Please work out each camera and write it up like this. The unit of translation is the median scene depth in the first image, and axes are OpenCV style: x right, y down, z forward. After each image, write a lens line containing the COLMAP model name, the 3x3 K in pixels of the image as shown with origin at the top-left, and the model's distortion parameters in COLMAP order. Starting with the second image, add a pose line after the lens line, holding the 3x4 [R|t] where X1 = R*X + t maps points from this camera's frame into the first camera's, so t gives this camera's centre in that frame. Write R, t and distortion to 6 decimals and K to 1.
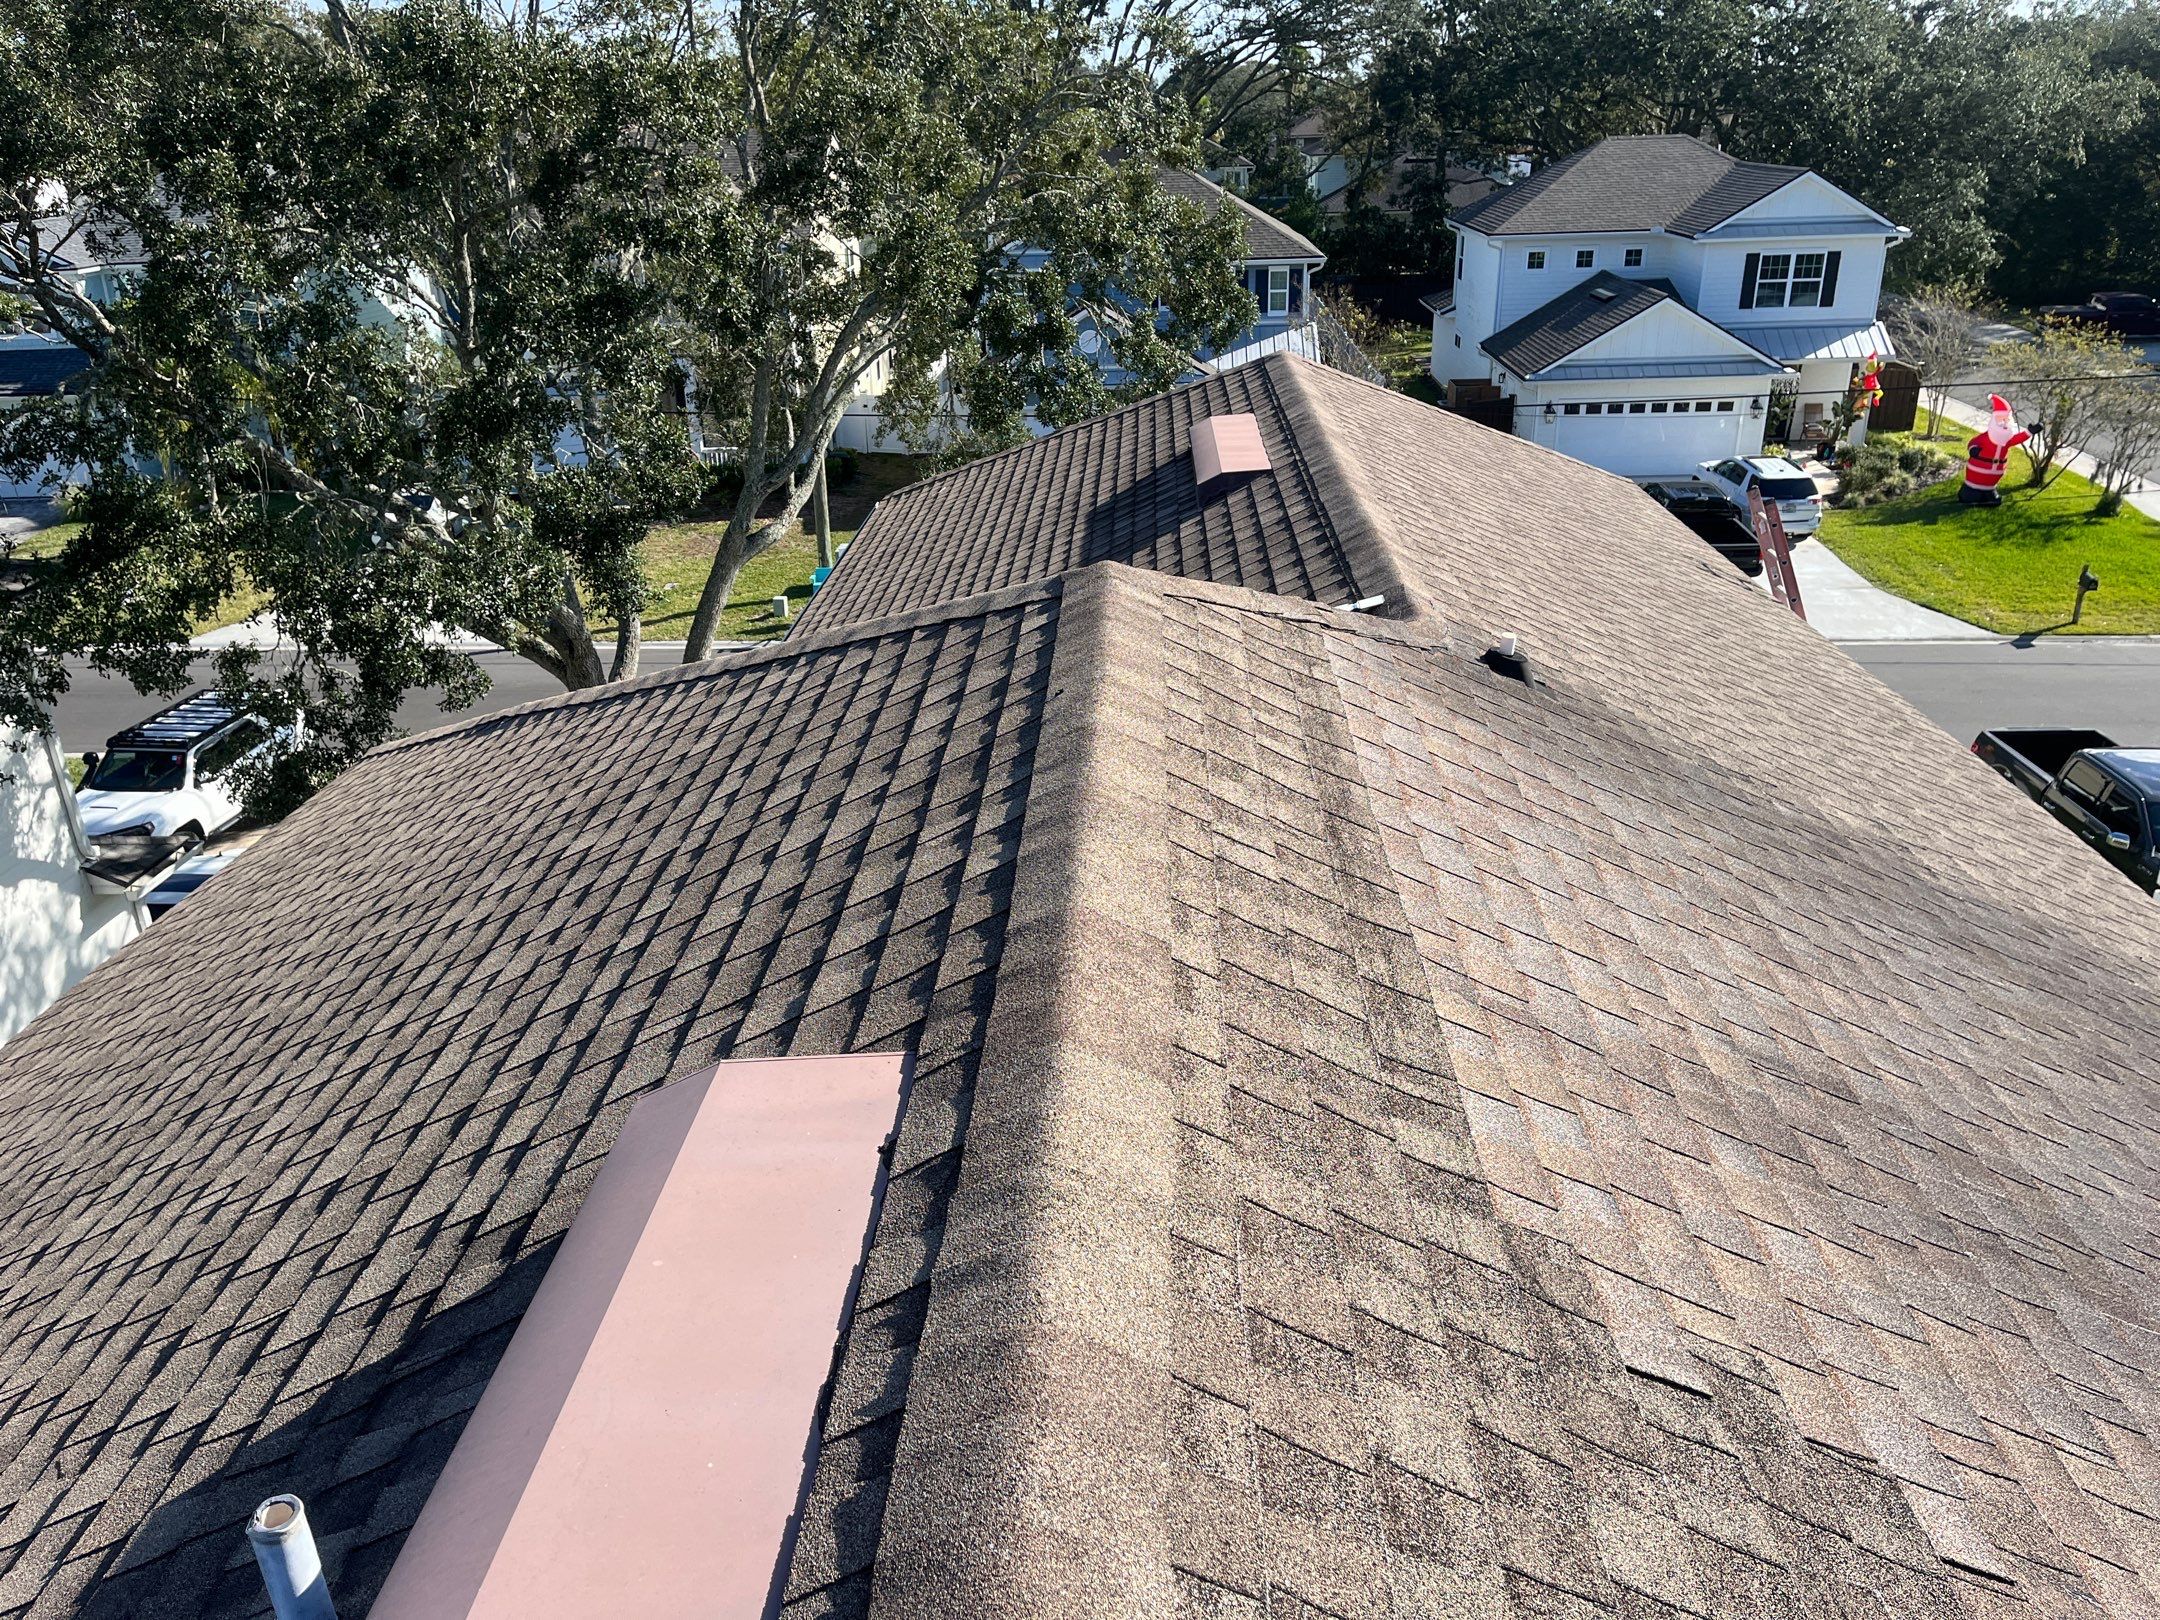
lens RADIAL K [[1516.8, 0, 1080.9], [0, 1516.8, 805.3], [0, 0, 1]] dist [0.000624, -0.033182]
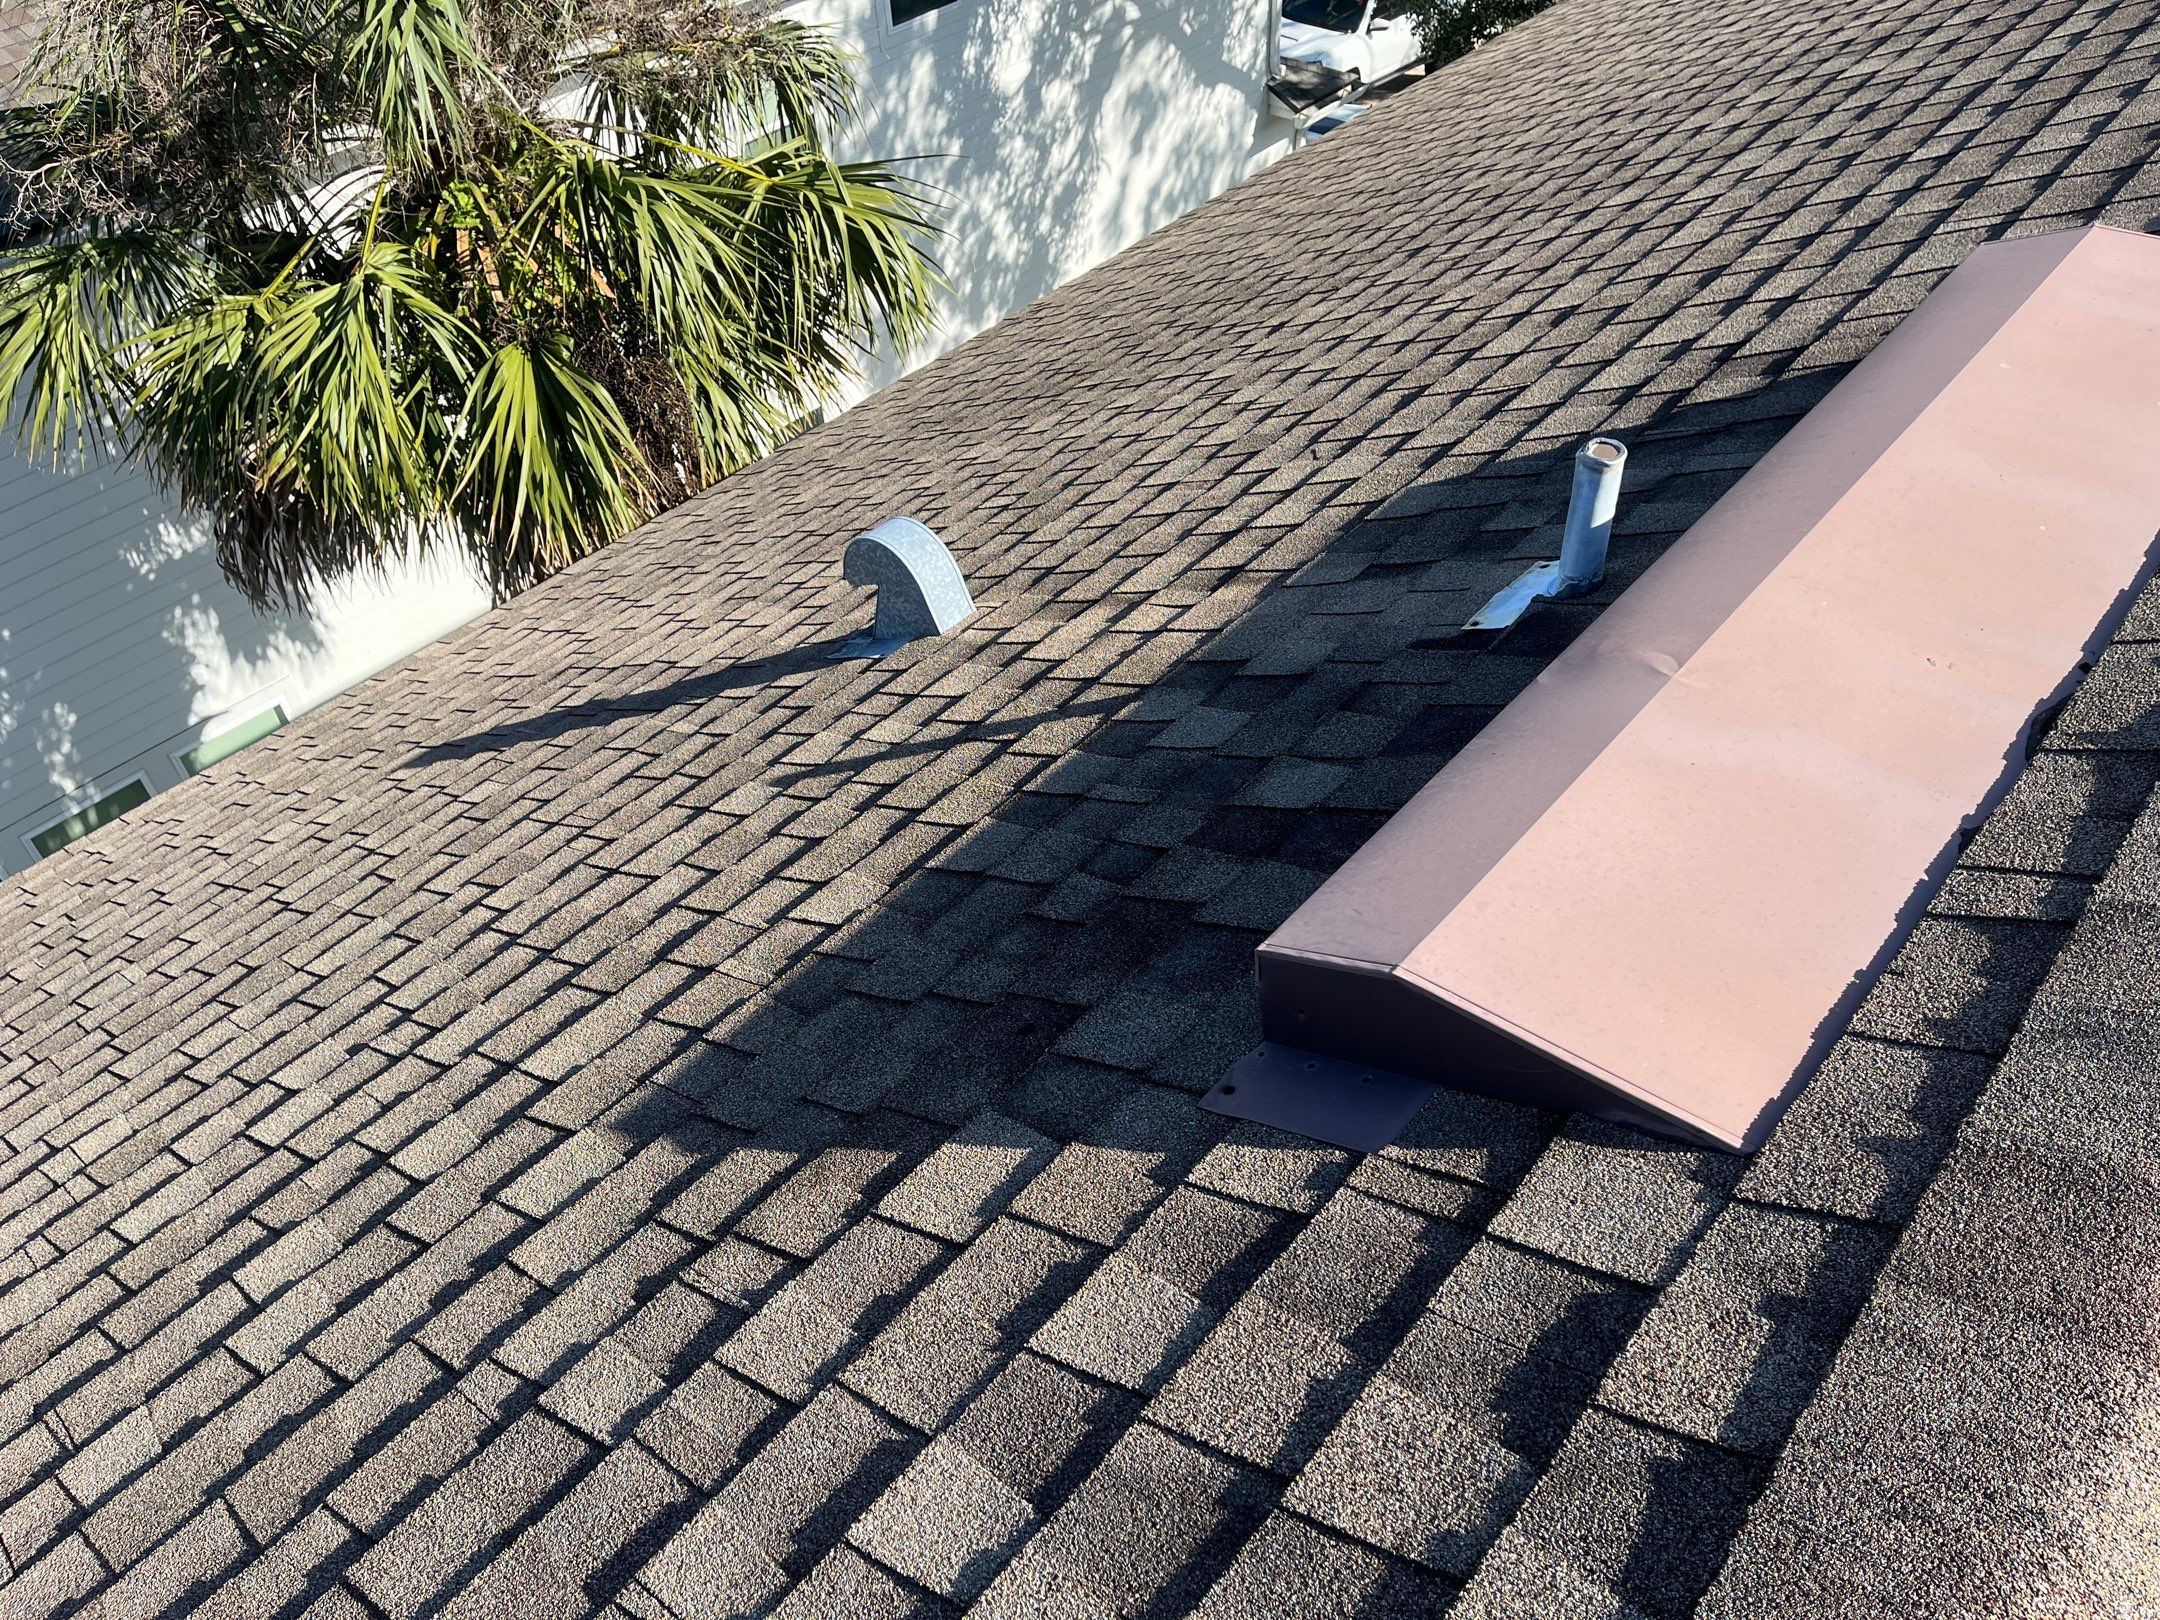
lens RADIAL K [[1516.8, 0, 1084.5], [0, 1516.8, 819.7], [0, 0, 1]] dist [0.000624, -0.033182]
pose [[0.762062, 0.436035, -0.478681, -0.065682], [-0.207587, 0.864772, 0.457248, 0.109751], [0.613327, -0.249083, 0.749525, -0.072915]]
